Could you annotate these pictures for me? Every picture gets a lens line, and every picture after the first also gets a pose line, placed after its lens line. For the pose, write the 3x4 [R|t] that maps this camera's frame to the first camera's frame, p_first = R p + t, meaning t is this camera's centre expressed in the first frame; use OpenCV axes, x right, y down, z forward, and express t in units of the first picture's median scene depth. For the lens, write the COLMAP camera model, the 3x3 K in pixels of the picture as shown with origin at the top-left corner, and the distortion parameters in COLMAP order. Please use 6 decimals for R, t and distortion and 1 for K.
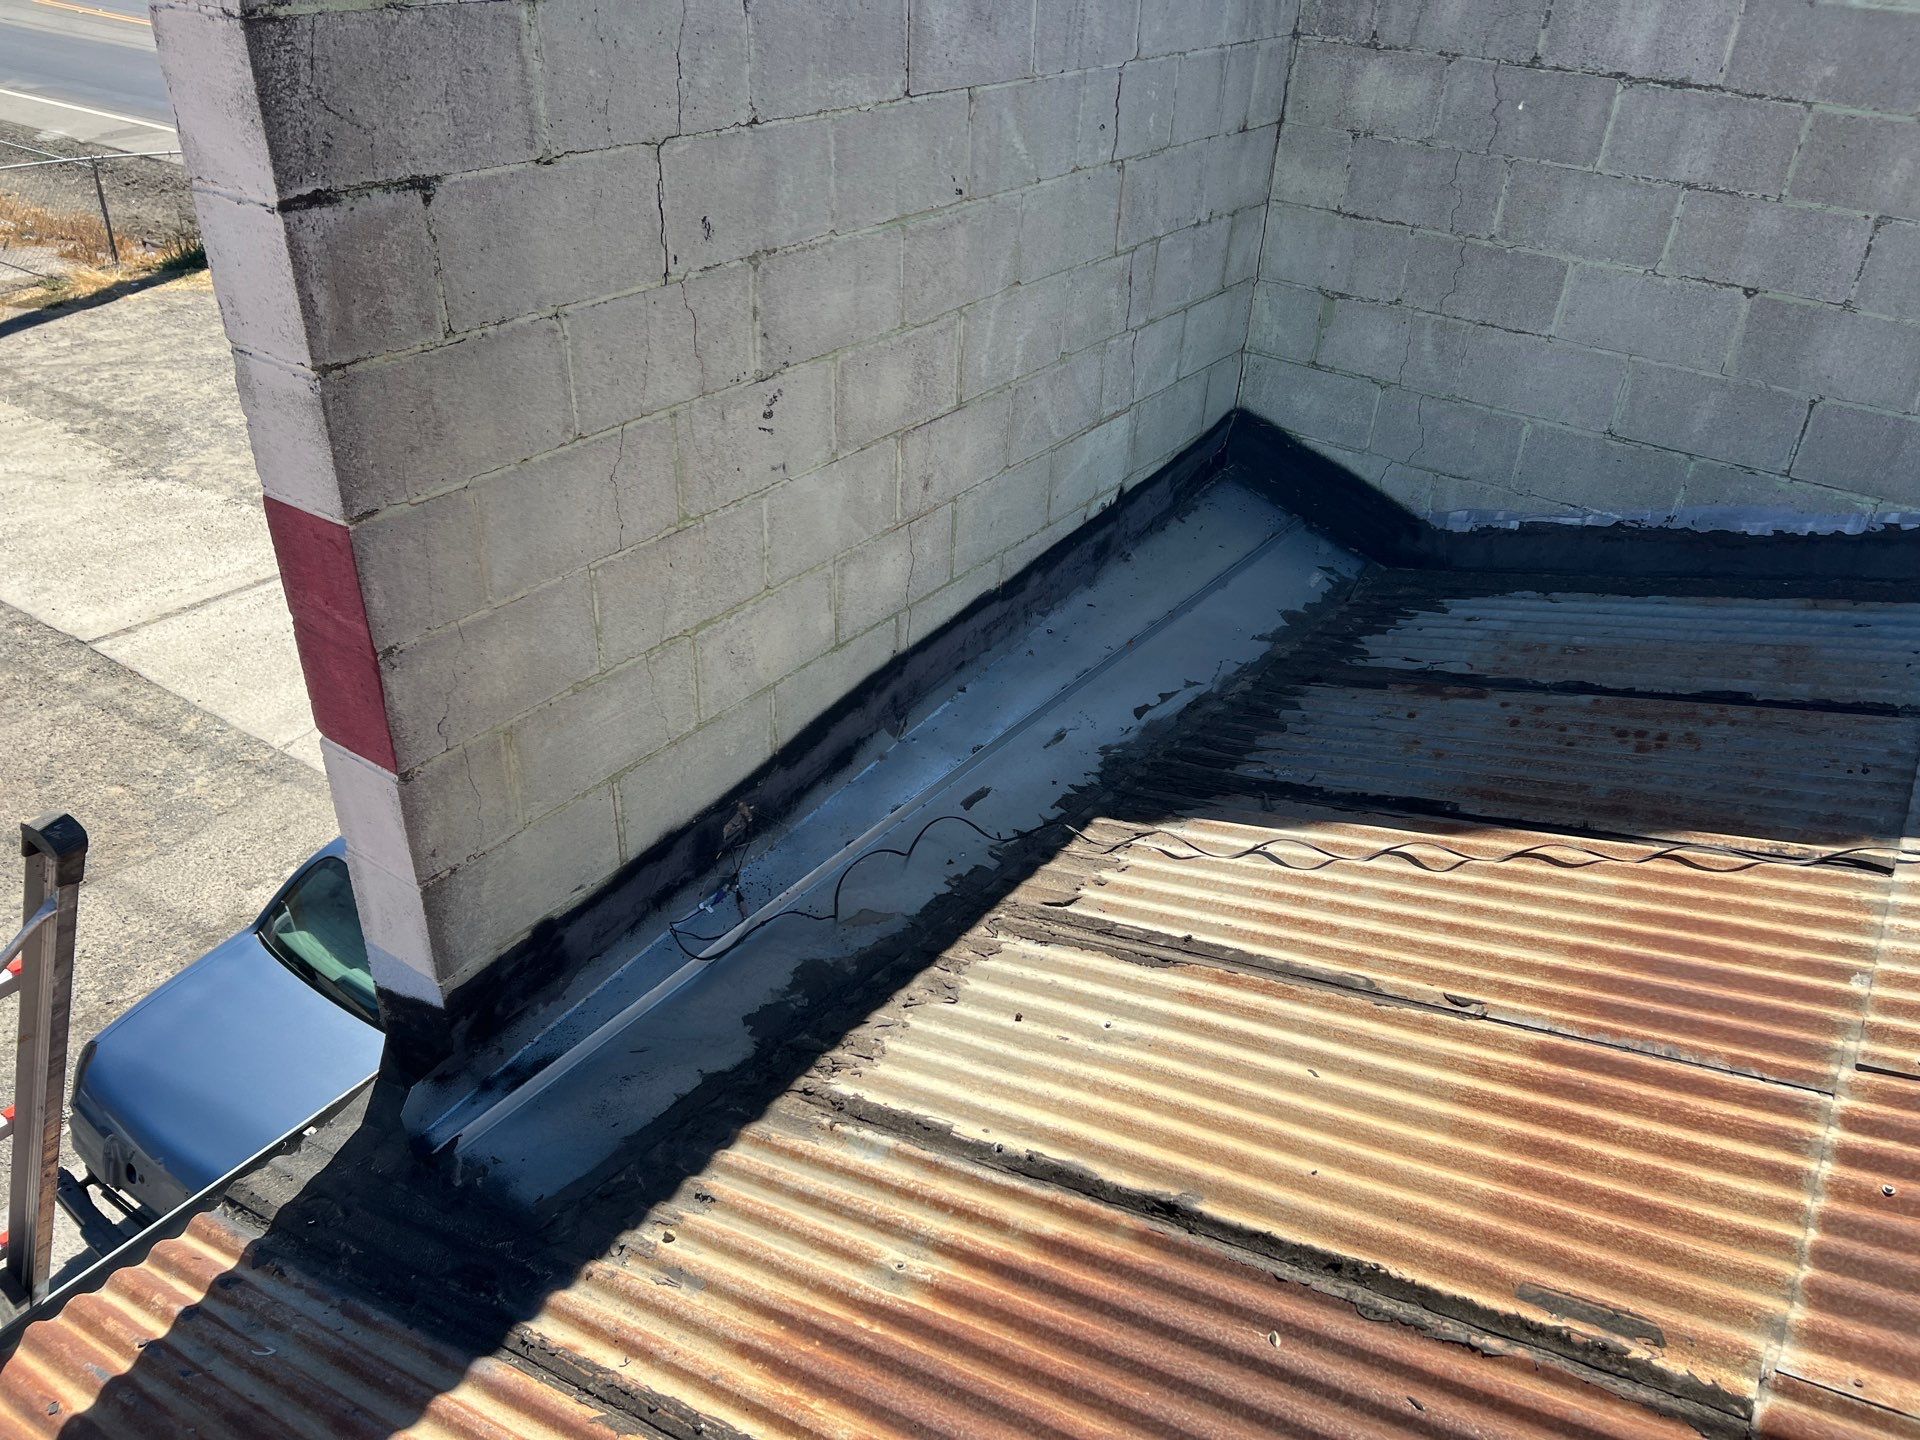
lens RADIAL K [[1453.8, 0, 983.6], [0, 1453.8, 744.6], [0, 0, 1]] dist [0.050764, -0.058359]
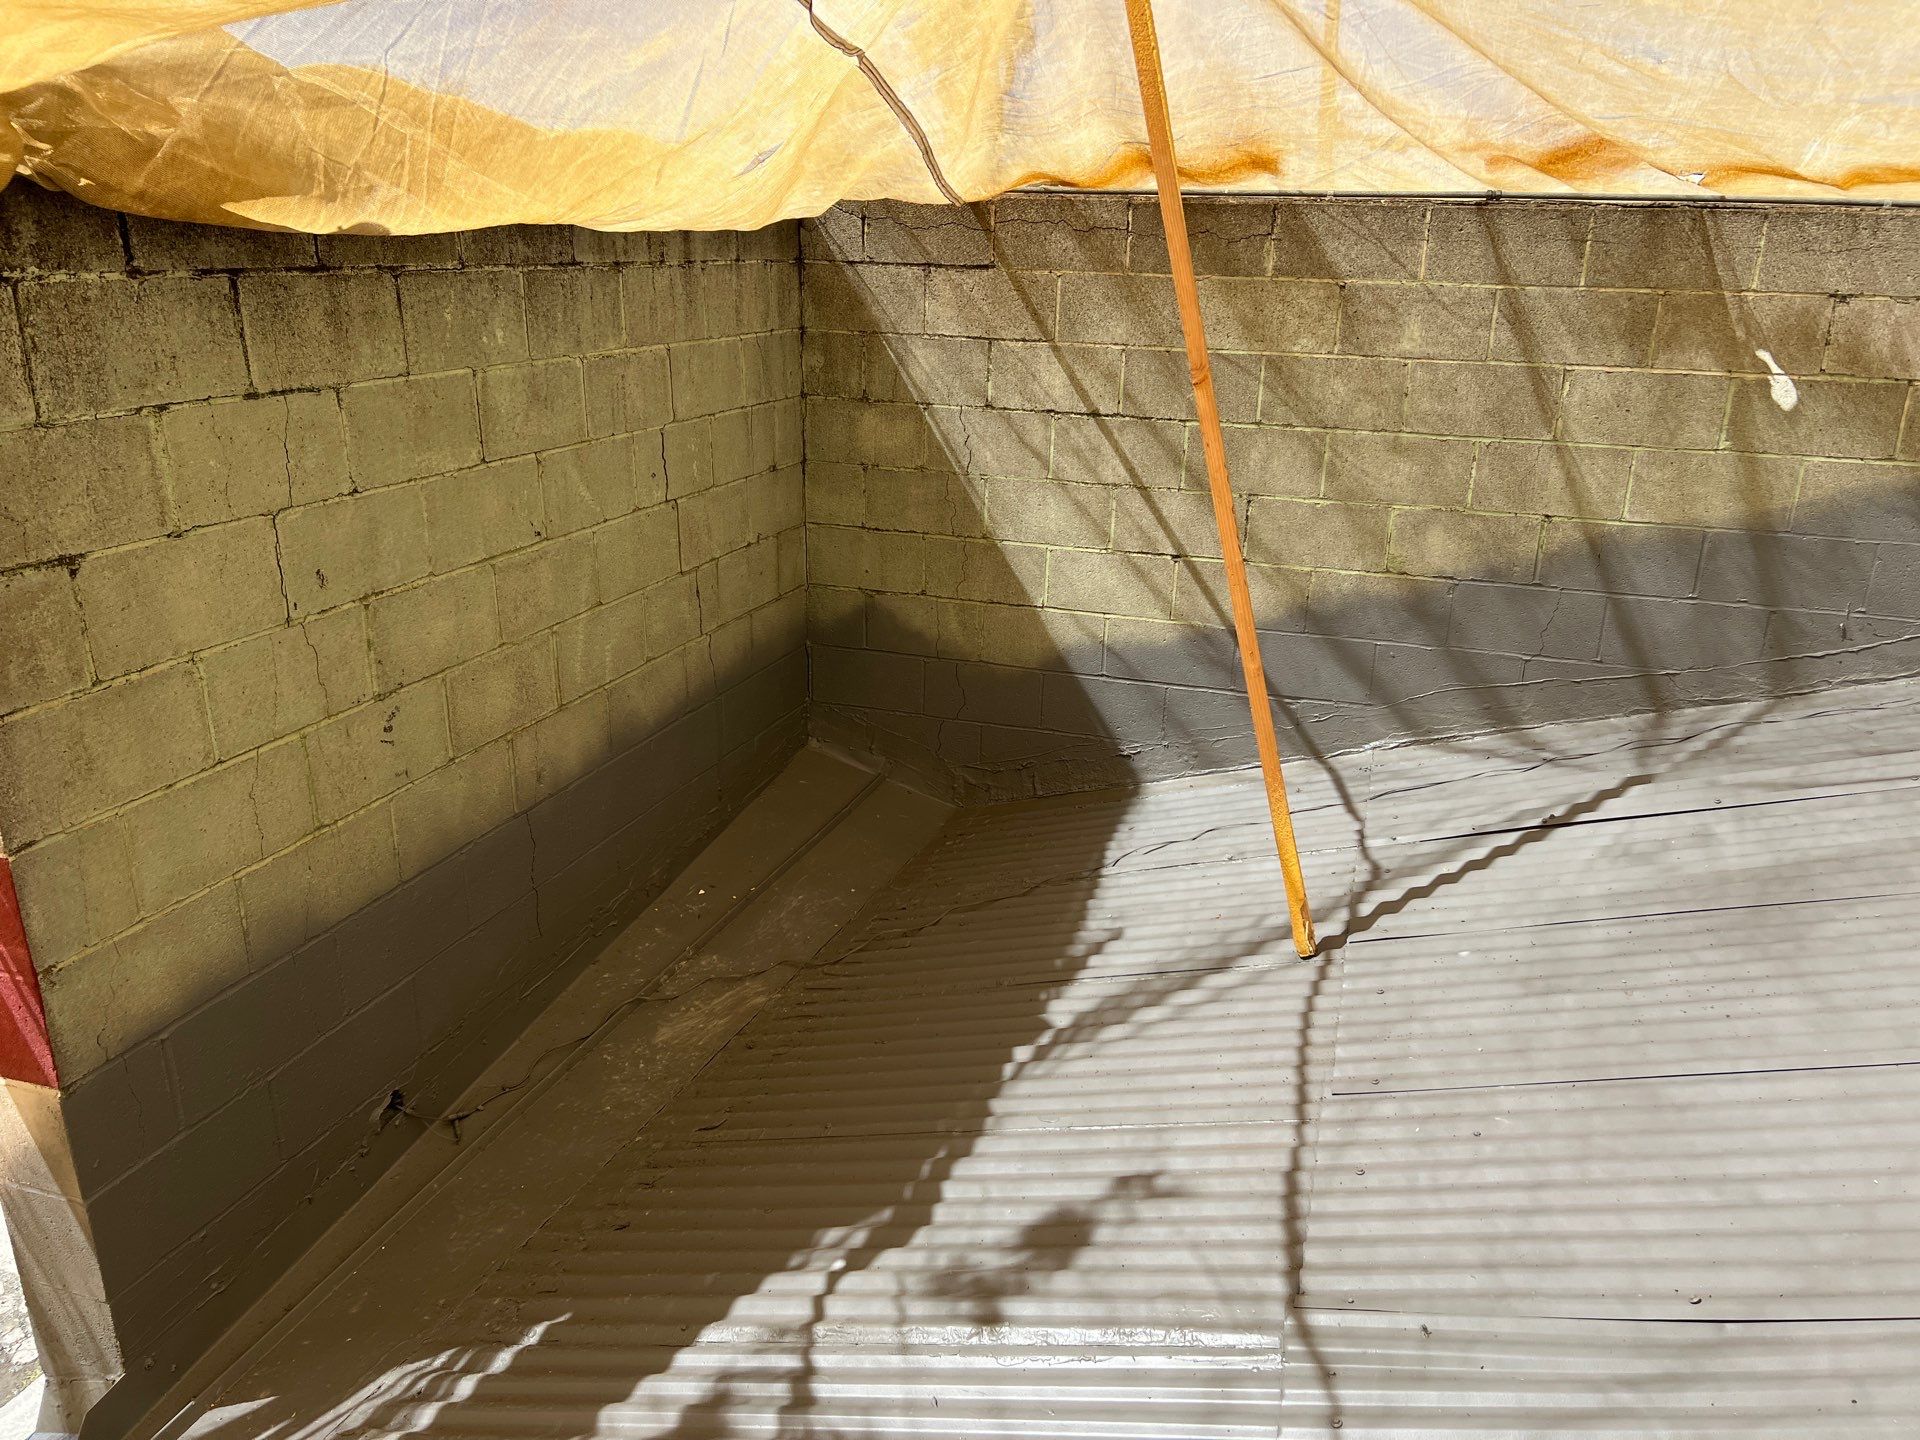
lens RADIAL K [[1453.8, 0, 983.6], [0, 1453.8, 744.6], [0, 0, 1]] dist [0.050764, -0.058359]
pose [[0.955813, -0.127578, 0.264849, -0.007125], [0.181013, 0.965291, -0.188278, 0.078749], [-0.231636, 0.227899, 0.945731, -0.172916]]
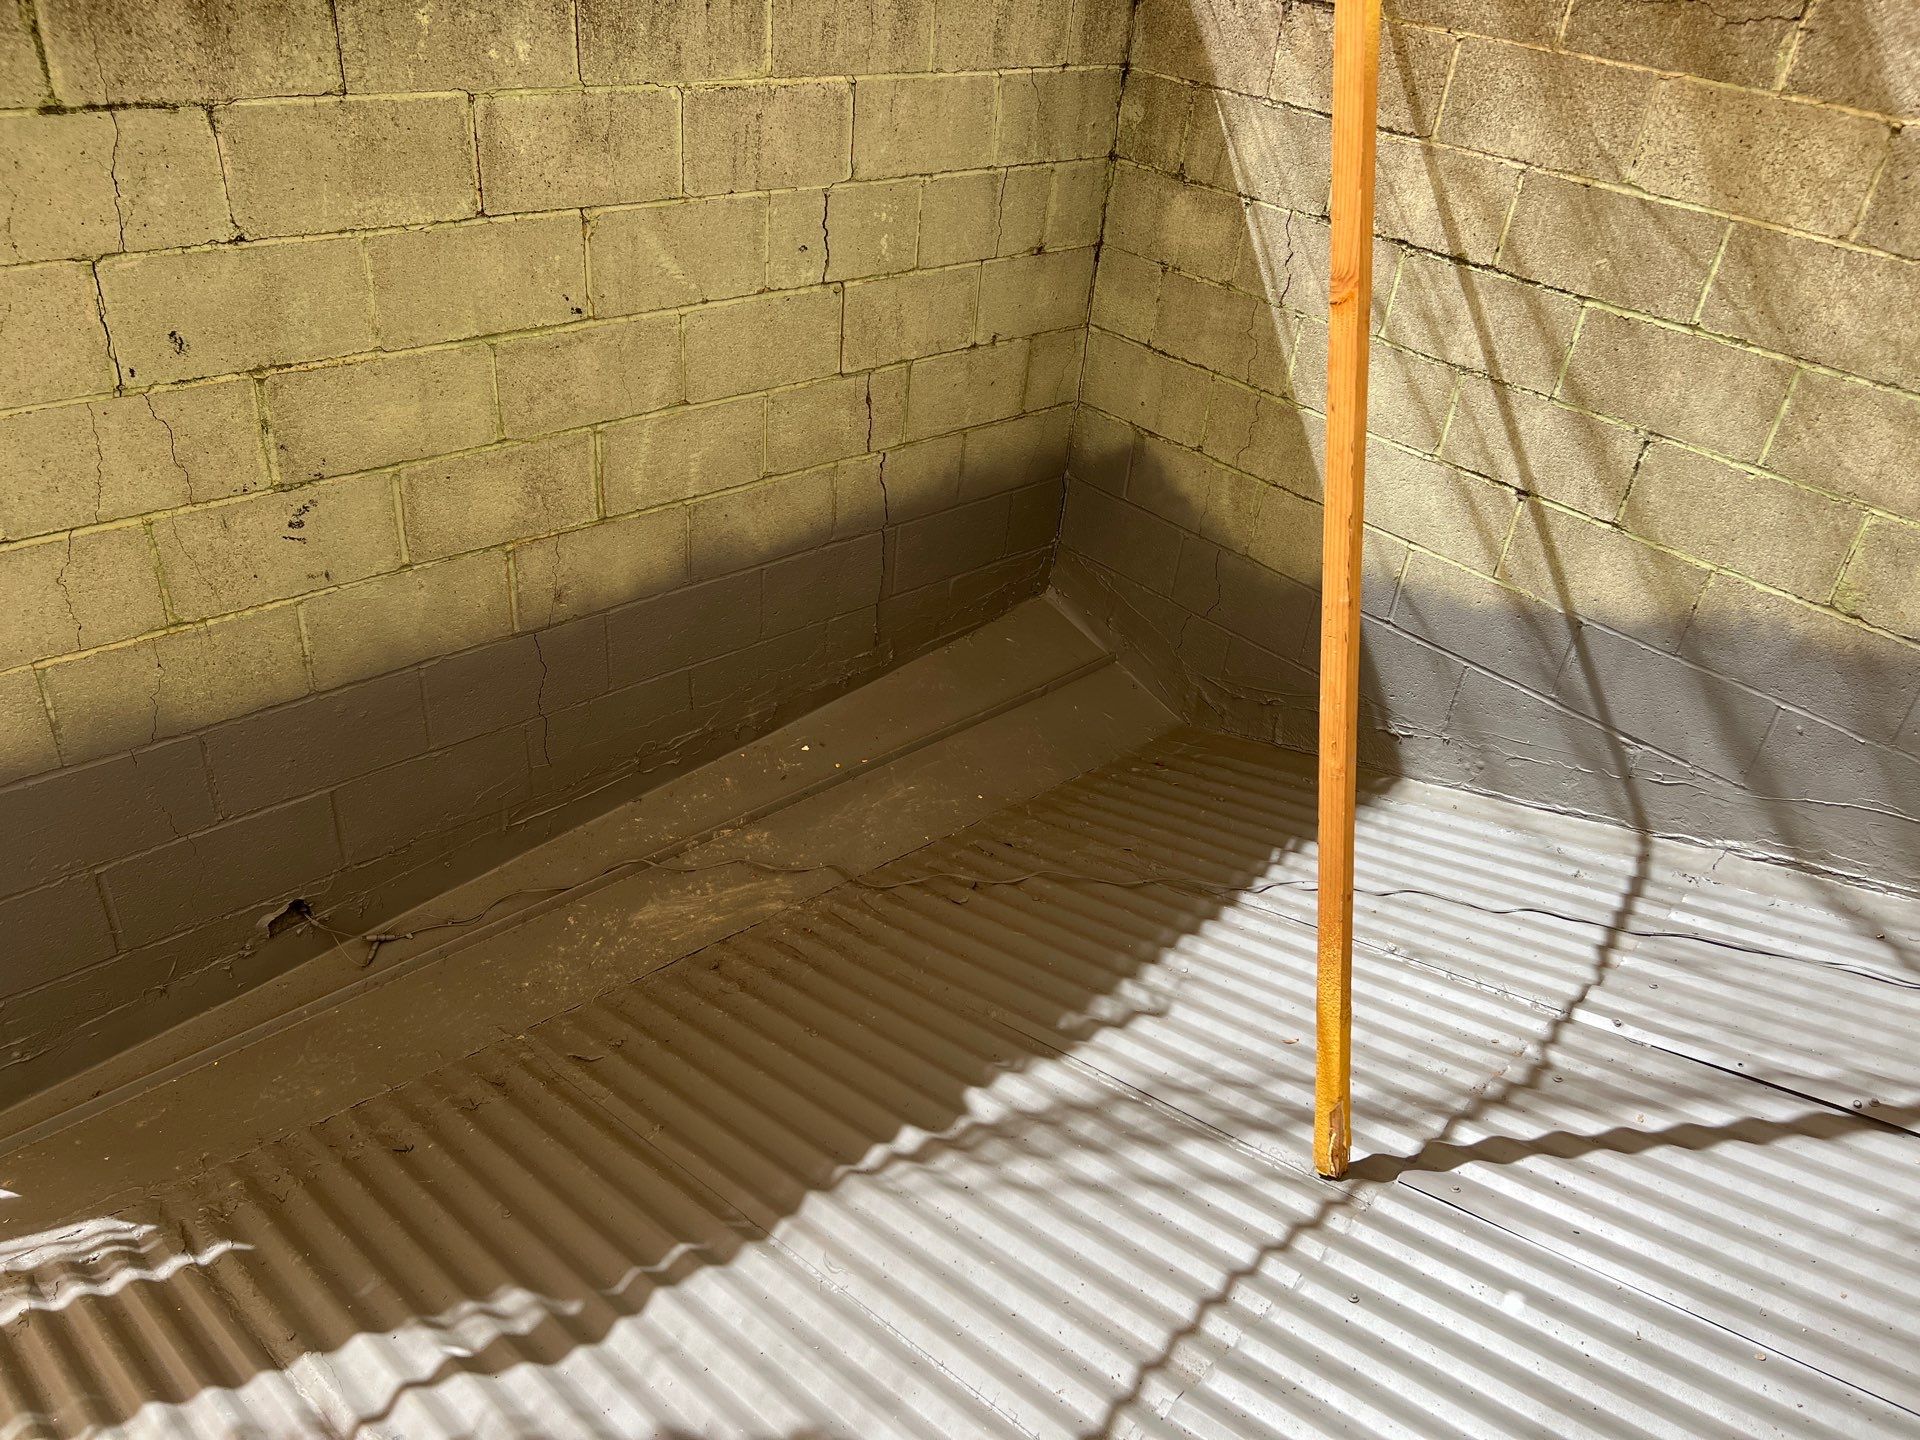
lens RADIAL K [[1457.0, 0, 970.9], [0, 1457.0, 734.4], [0, 0, 1]] dist [0.051961, -0.050740]
pose [[0.978671, 0.142777, -0.147707, 0.424985], [-0.144587, 0.989491, -0.001534, -0.139905], [0.145935, 0.022858, 0.989030, 0.090322]]
